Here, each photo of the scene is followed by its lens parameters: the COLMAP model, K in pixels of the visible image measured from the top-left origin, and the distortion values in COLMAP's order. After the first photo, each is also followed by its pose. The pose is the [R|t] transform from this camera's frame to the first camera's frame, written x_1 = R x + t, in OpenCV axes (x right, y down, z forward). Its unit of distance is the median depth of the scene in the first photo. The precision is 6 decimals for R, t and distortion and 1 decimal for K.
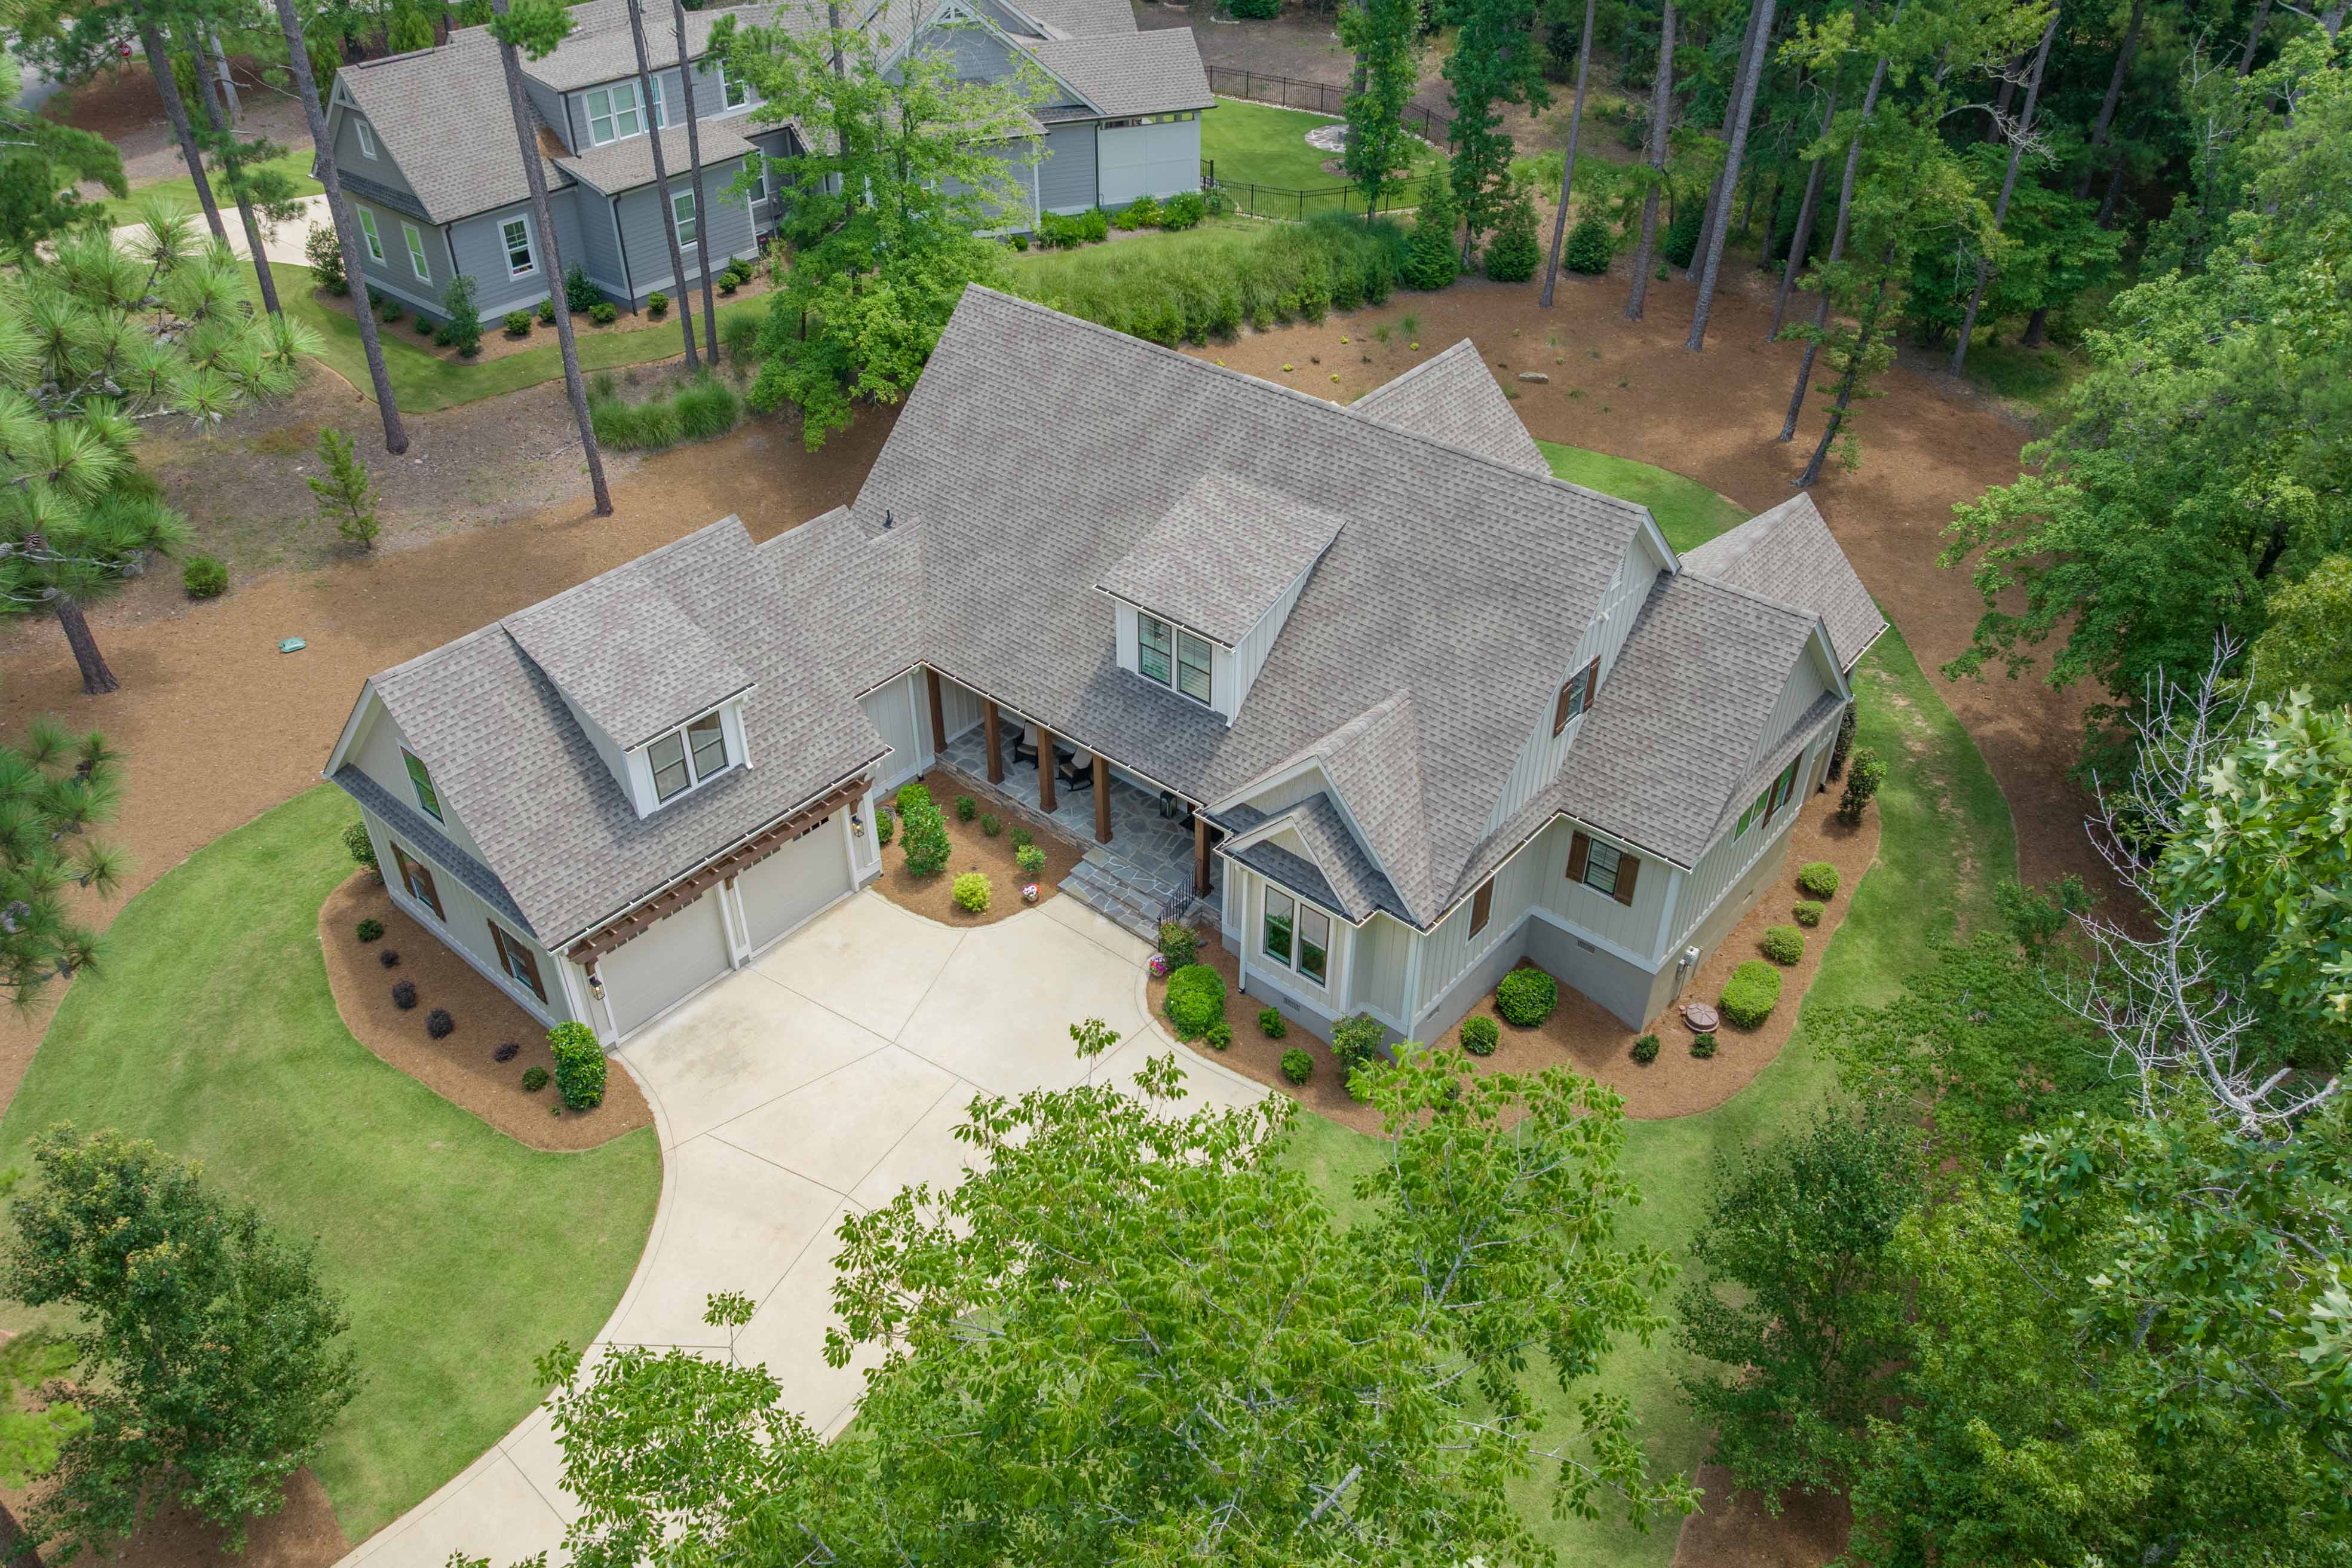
lens RADIAL K [[1697.3, 0, 1176.0], [0, 1697.3, 784.0], [0, 0, 1]] dist [-0.034538, 0.001642]
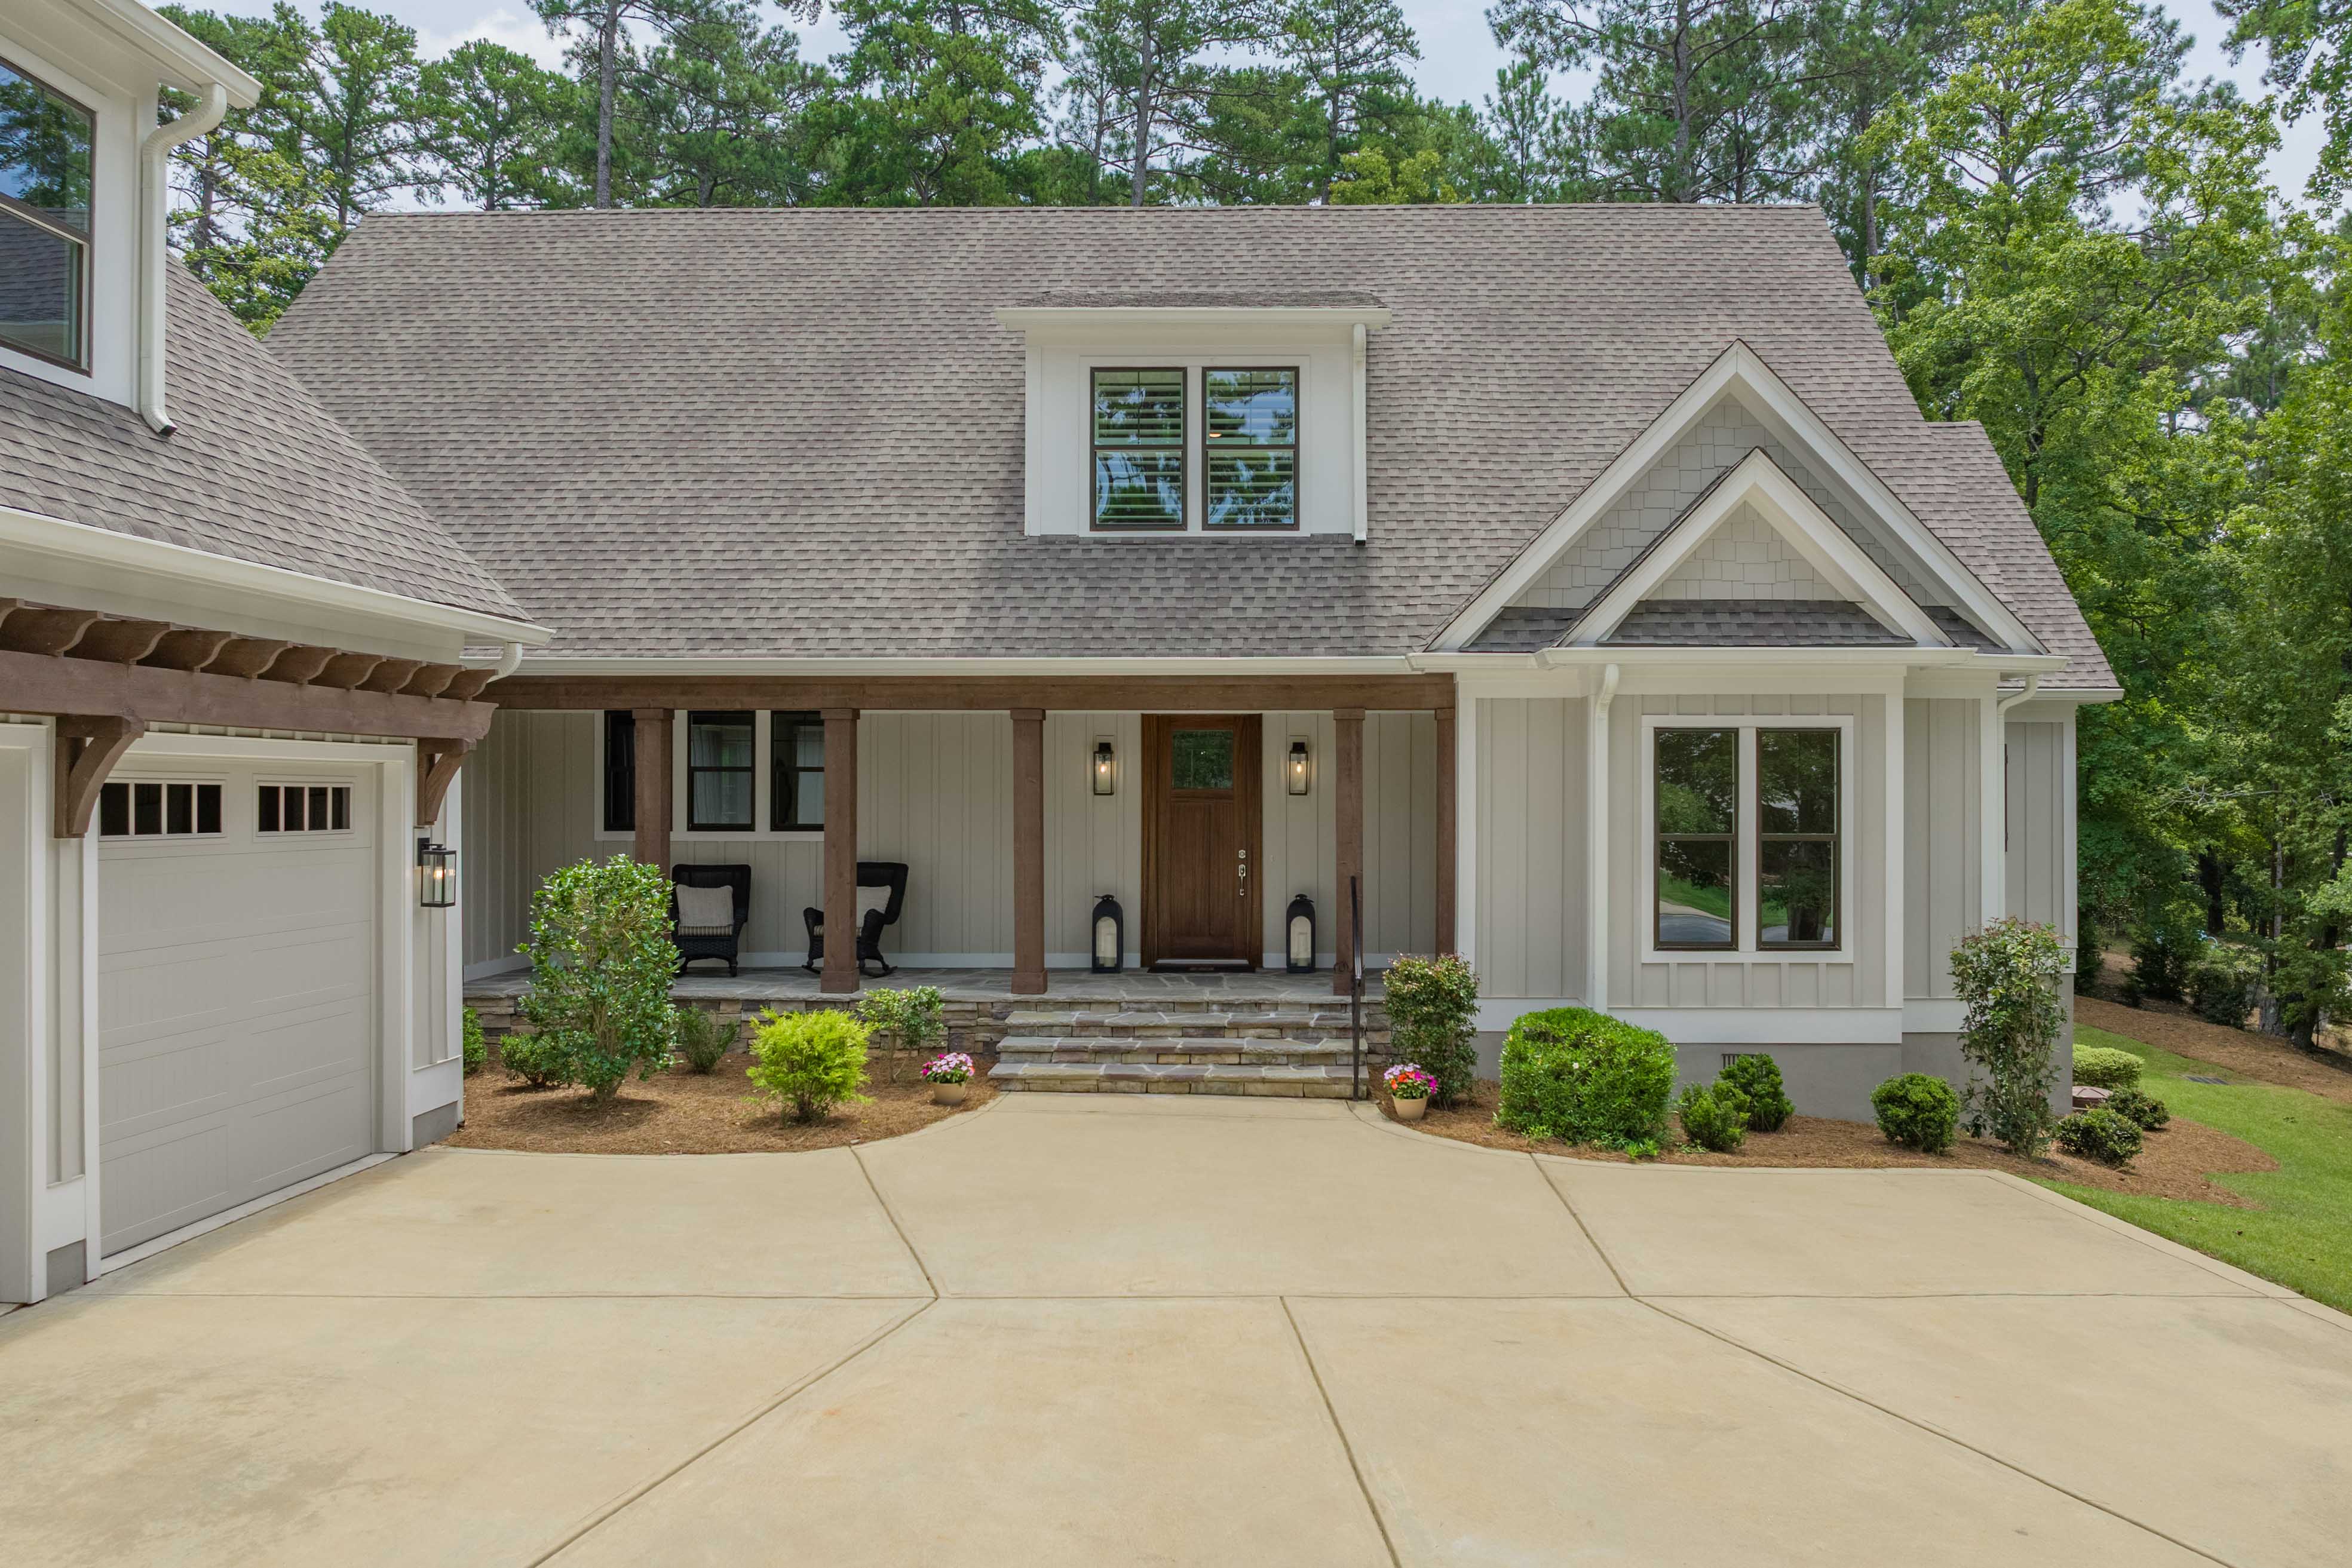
lens RADIAL K [[1707.6, 0, 1292.3], [0, 1707.6, 780.7], [0, 0, 1]] dist [-0.047437, 0.000794]
pose [[0.761491, 0.002265, 0.648171, -0.272390], [0.393244, 0.793316, -0.464767, 0.216428], [-0.515257, 0.608805, 0.603213, 0.745159]]
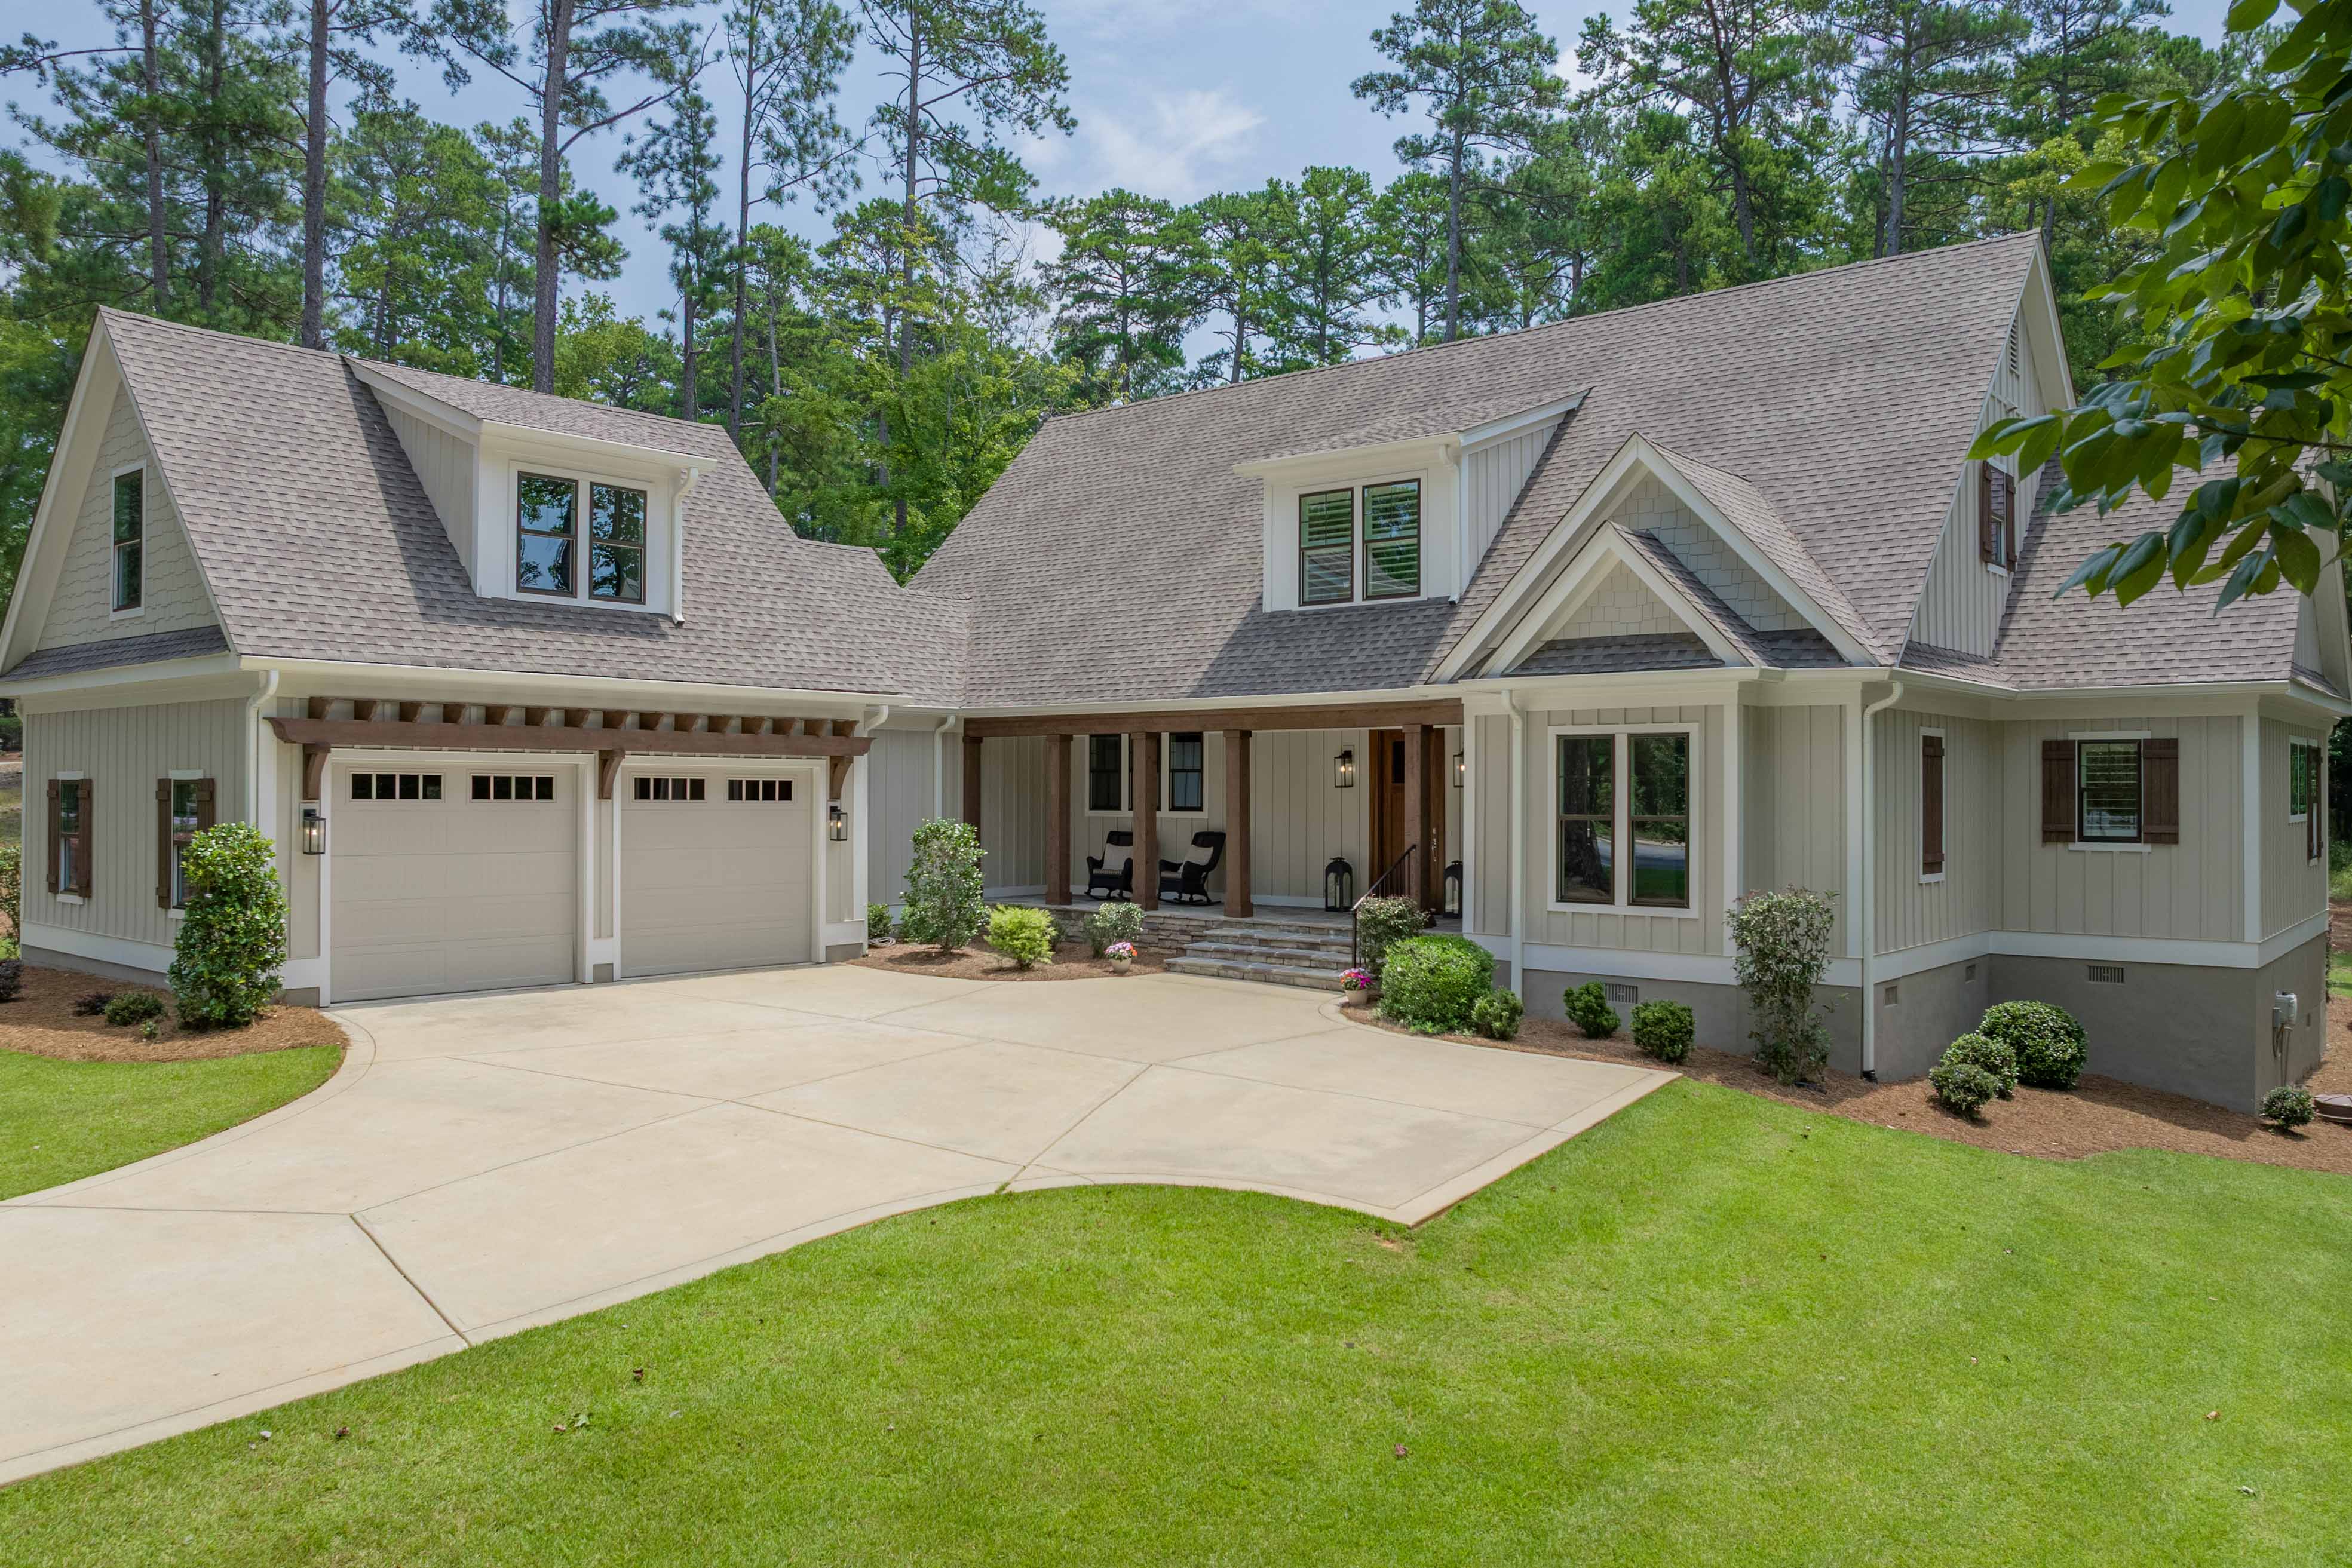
lens RADIAL K [[1697.3, 0, 1176.0], [0, 1697.3, 784.0], [0, 0, 1]] dist [-0.034538, 0.001642]
pose [[0.999988, 0.001297, -0.004704, -0.066068], [-0.003889, 0.793975, -0.607938, 0.387160], [0.002947, 0.607949, 0.793971, 0.525029]]
